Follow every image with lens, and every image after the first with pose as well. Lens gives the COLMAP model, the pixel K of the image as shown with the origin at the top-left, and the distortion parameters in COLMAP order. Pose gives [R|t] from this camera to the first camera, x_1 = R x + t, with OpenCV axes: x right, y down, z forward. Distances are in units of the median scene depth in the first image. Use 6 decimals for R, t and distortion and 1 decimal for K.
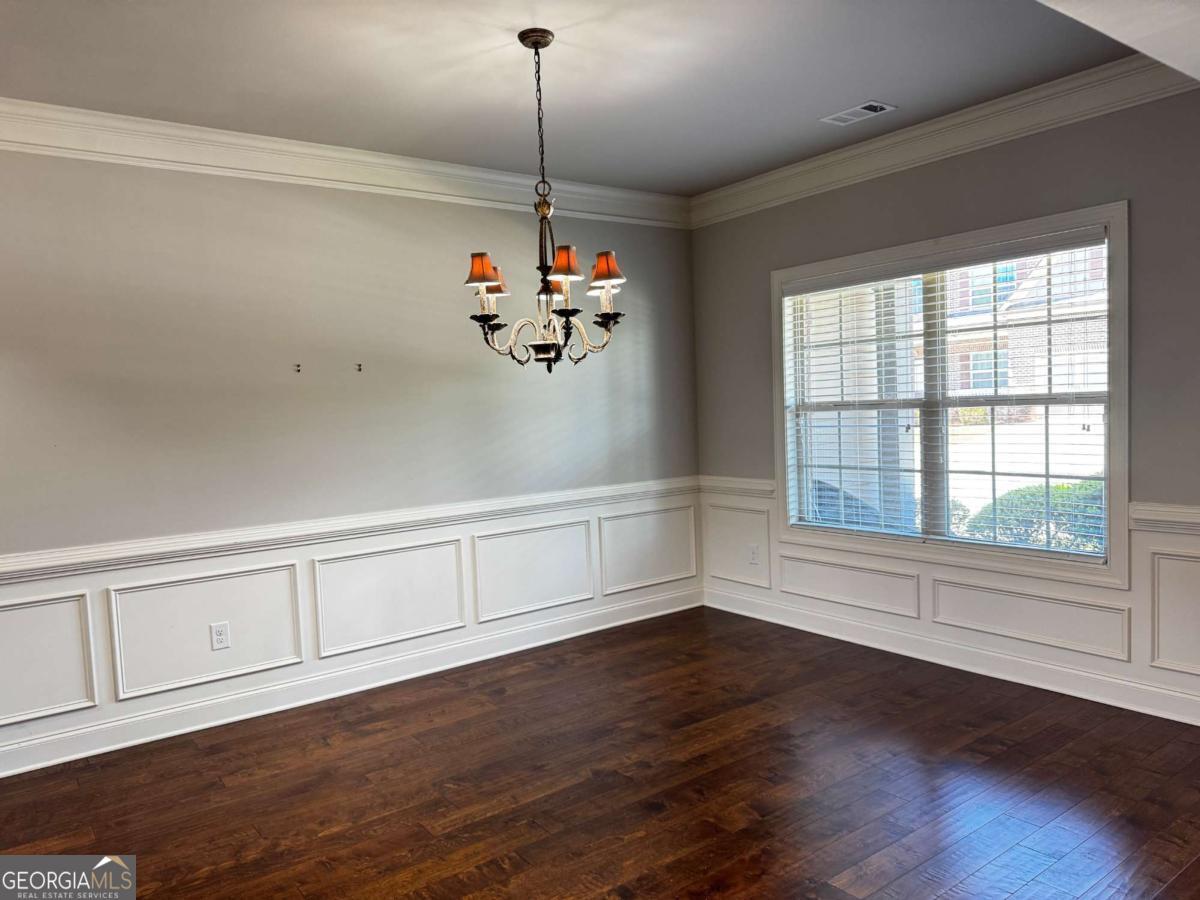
lens RADIAL K [[840.4, 0, 624.6], [0, 840.4, 453.1], [0, 0, 1]] dist [0.069321, -0.081562]
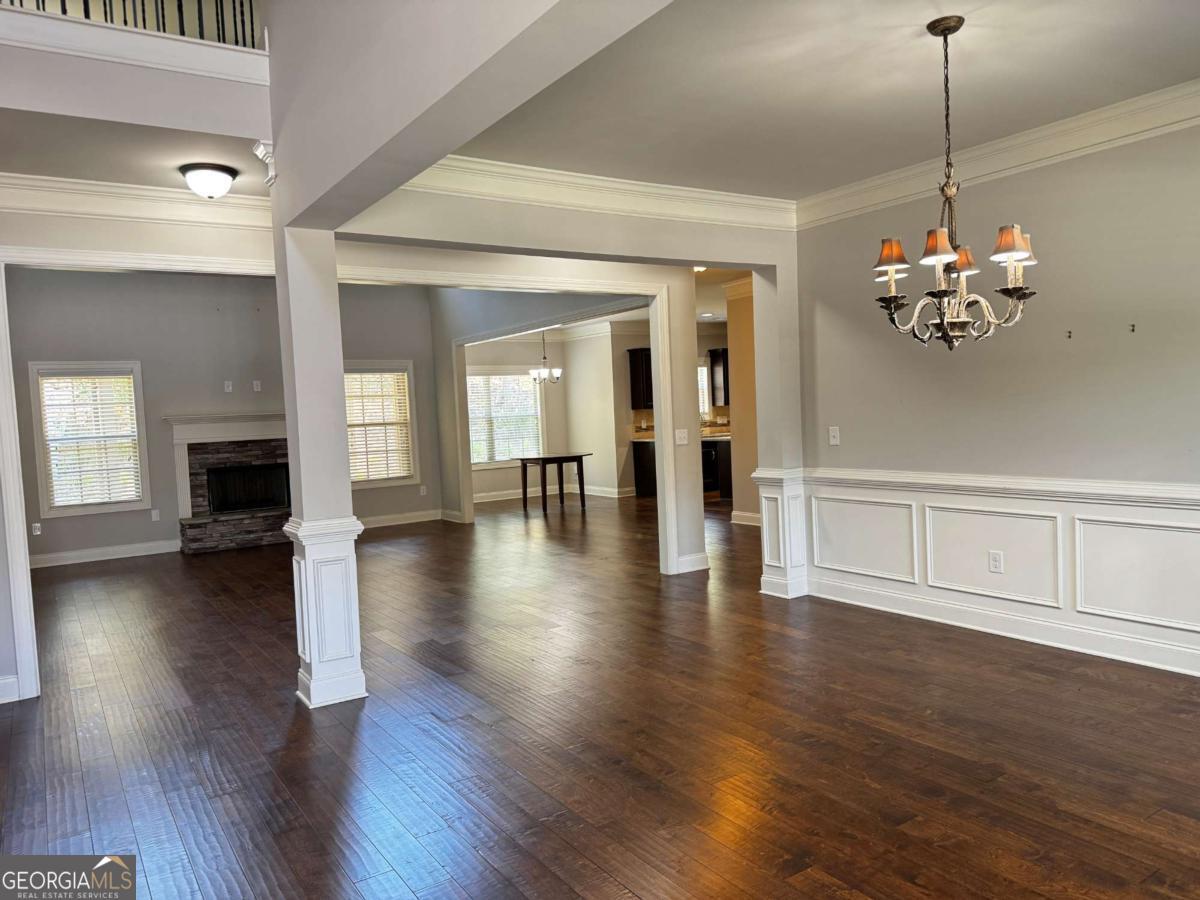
lens RADIAL K [[840.4, 0, 591.1], [0, 840.4, 448.3], [0, 0, 1]] dist [0.069321, -0.081562]
pose [[-0.049876, 0.089546, -0.994733, 0.834033], [-0.017663, 0.995738, 0.090522, -0.051517], [0.998599, 0.022085, -0.048082, 0.536514]]
